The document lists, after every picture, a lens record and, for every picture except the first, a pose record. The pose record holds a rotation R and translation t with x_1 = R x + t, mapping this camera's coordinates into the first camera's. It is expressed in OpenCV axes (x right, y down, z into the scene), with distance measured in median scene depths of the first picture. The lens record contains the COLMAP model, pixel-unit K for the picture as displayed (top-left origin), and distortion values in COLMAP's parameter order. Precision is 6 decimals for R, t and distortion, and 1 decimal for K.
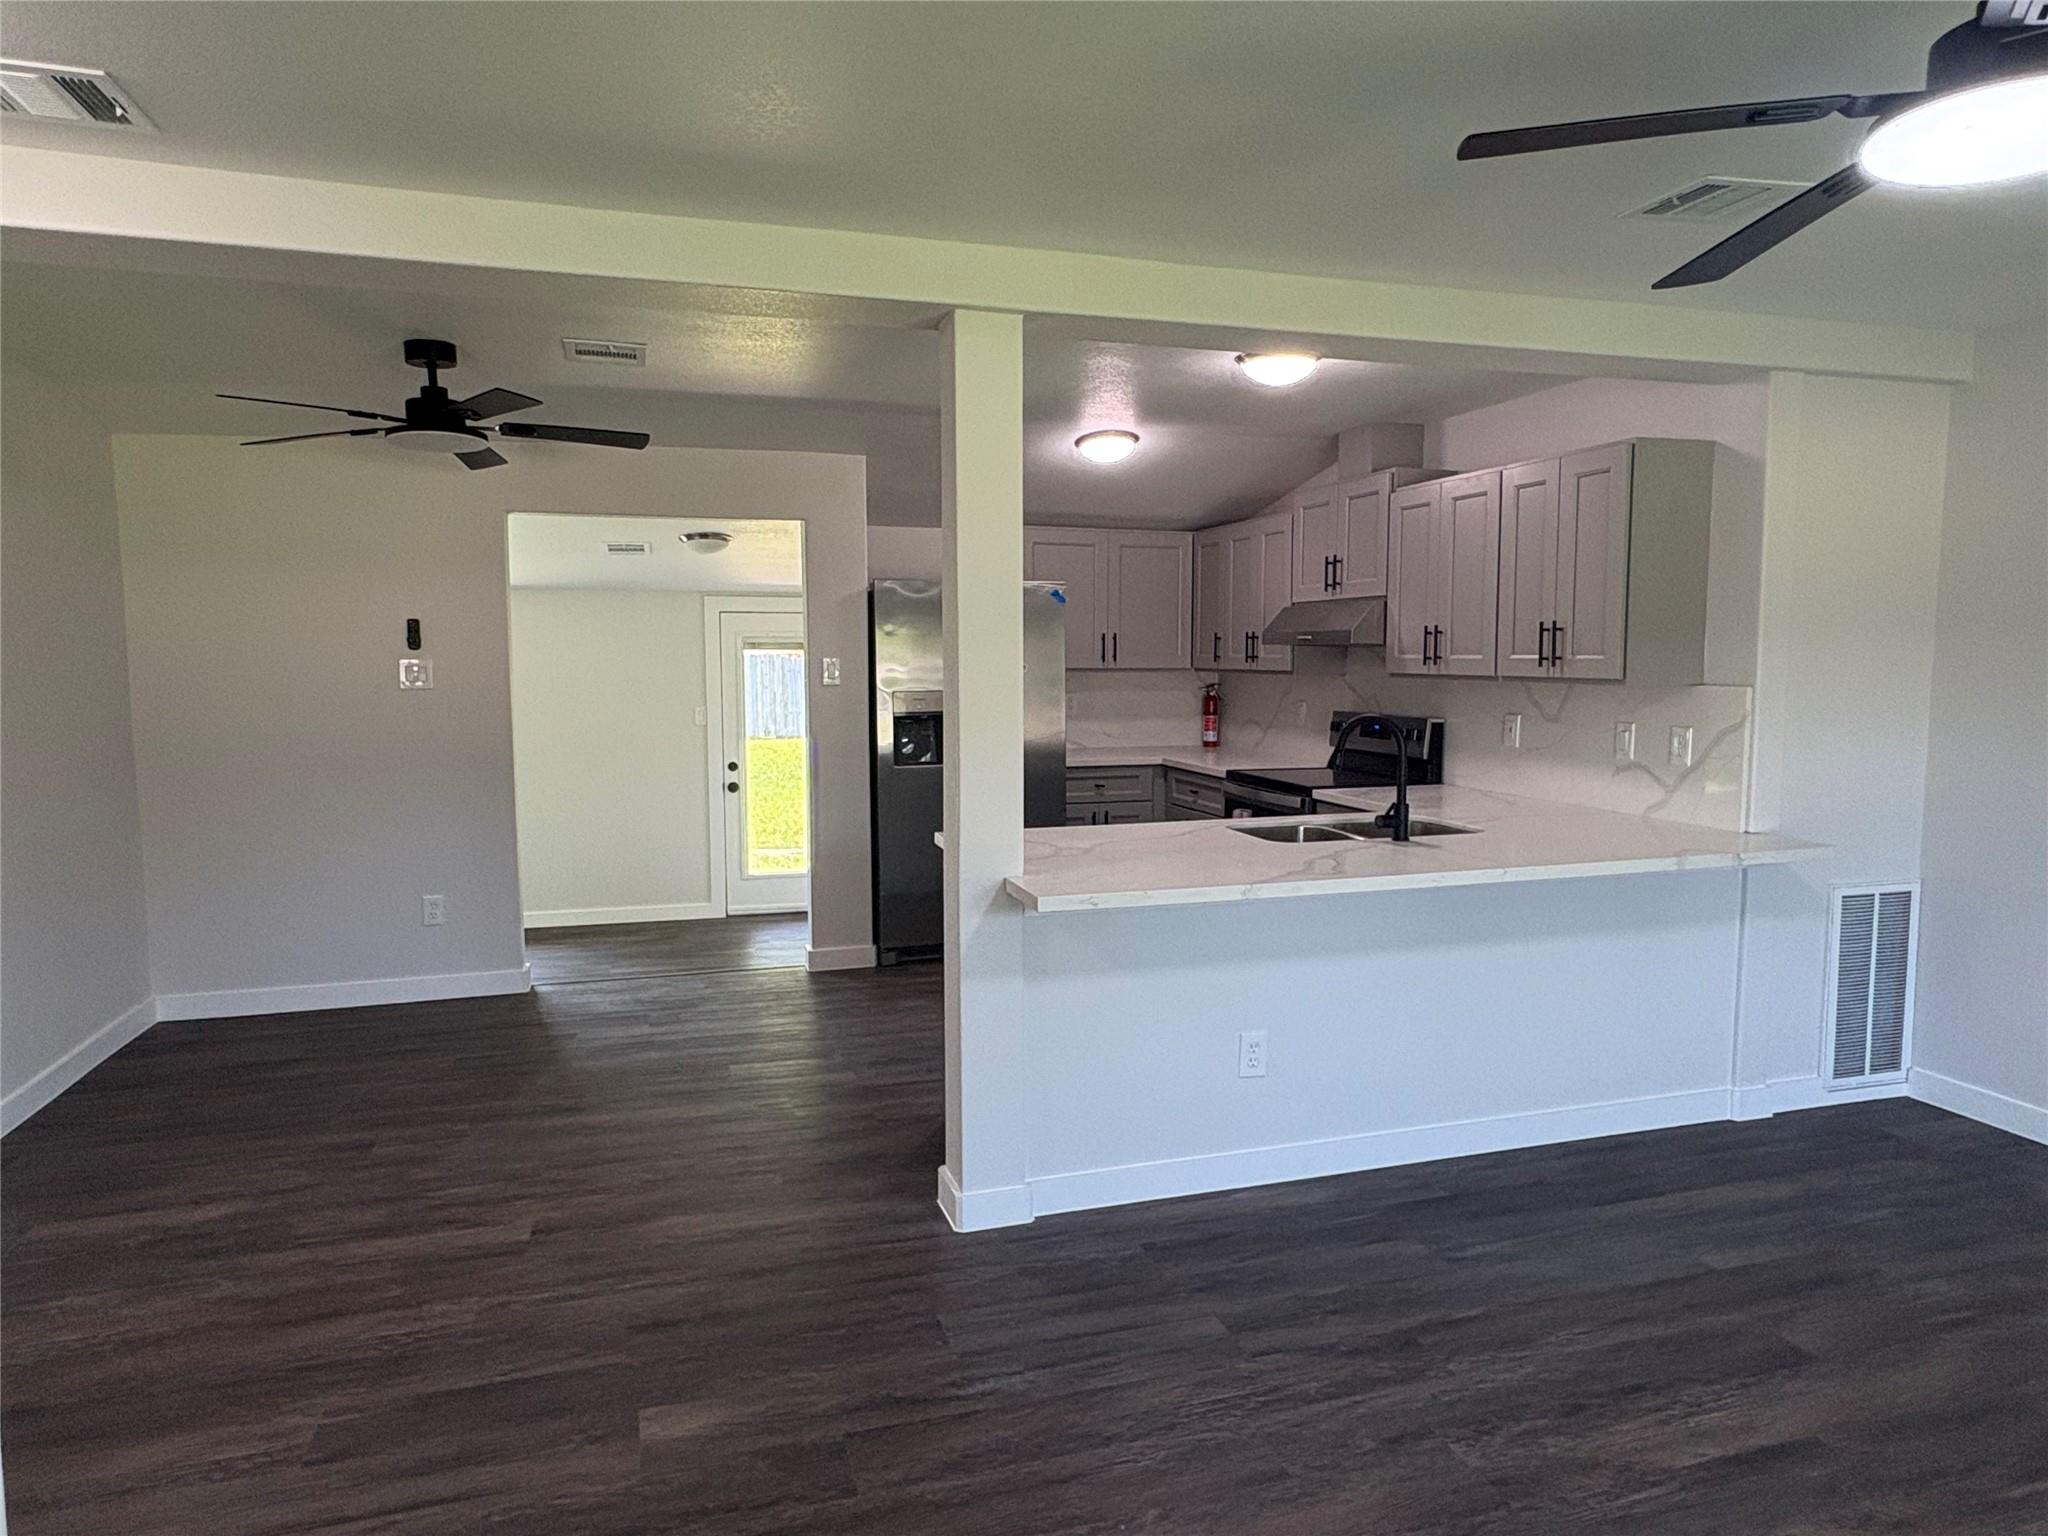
lens RADIAL K [[1252.1, 0, 1015.6], [0, 1252.1, 770.2], [0, 0, 1]] dist [0.001707, 0.008631]
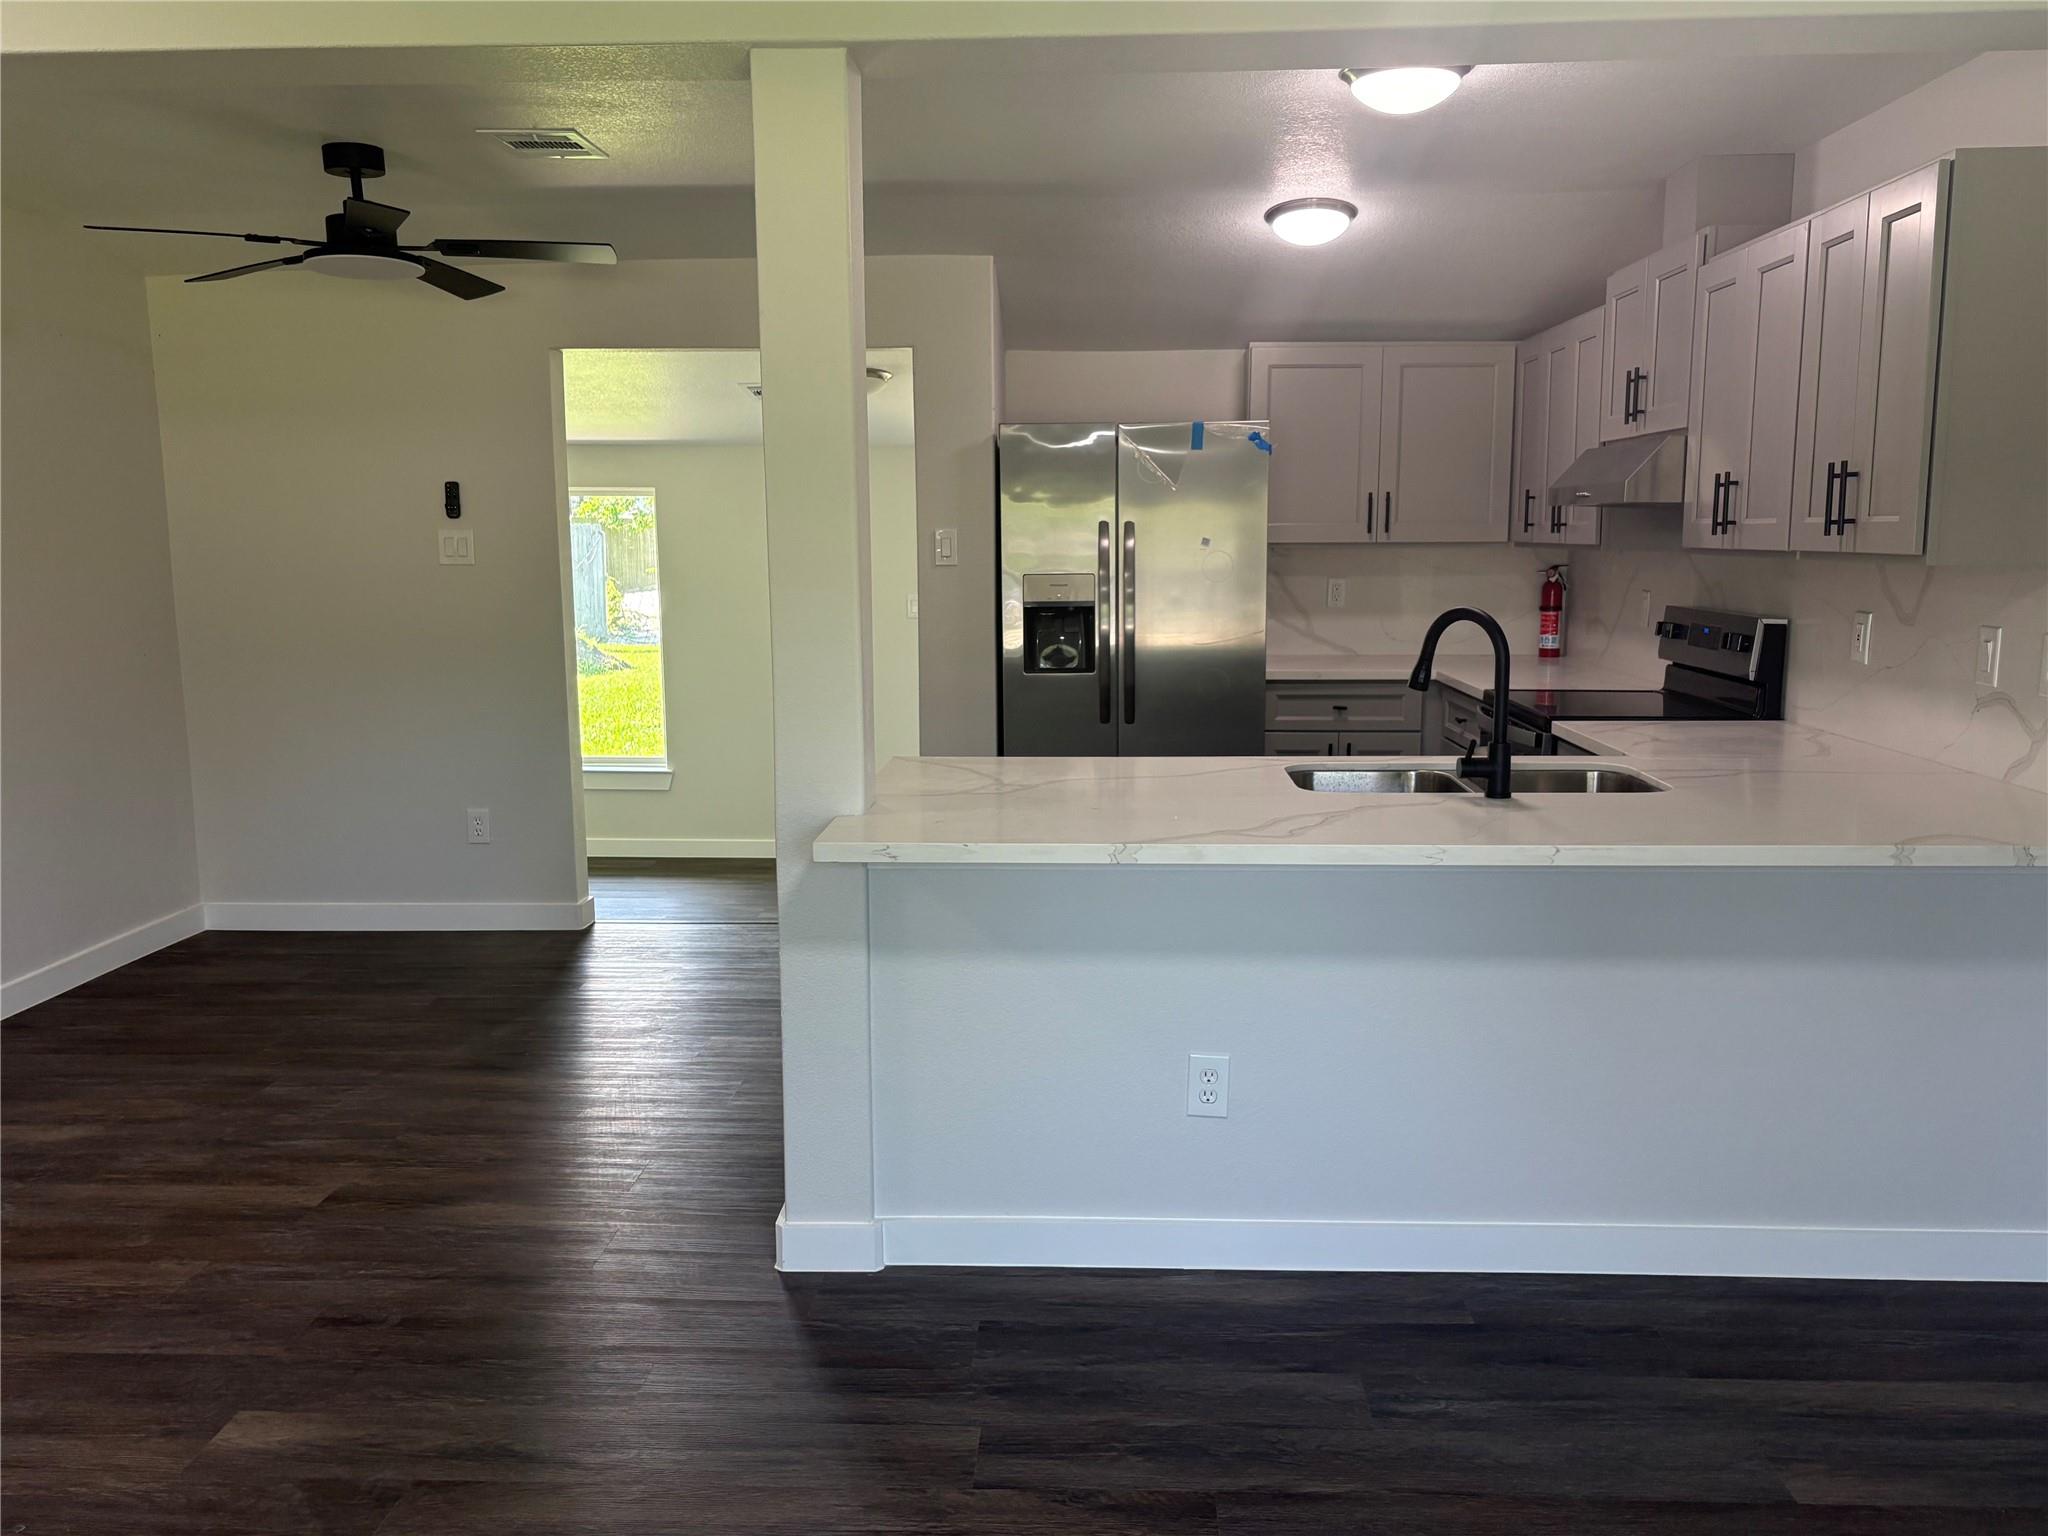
lens RADIAL K [[1651.1, 0, 1020.4], [0, 1651.1, 771.1], [0, 0, 1]] dist [0.047108, -0.040836]
pose [[0.942946, 0.045489, -0.329823, 0.323187], [-0.027998, 0.997947, 0.057593, -0.001295], [0.331766, -0.045072, 0.942284, 0.075326]]
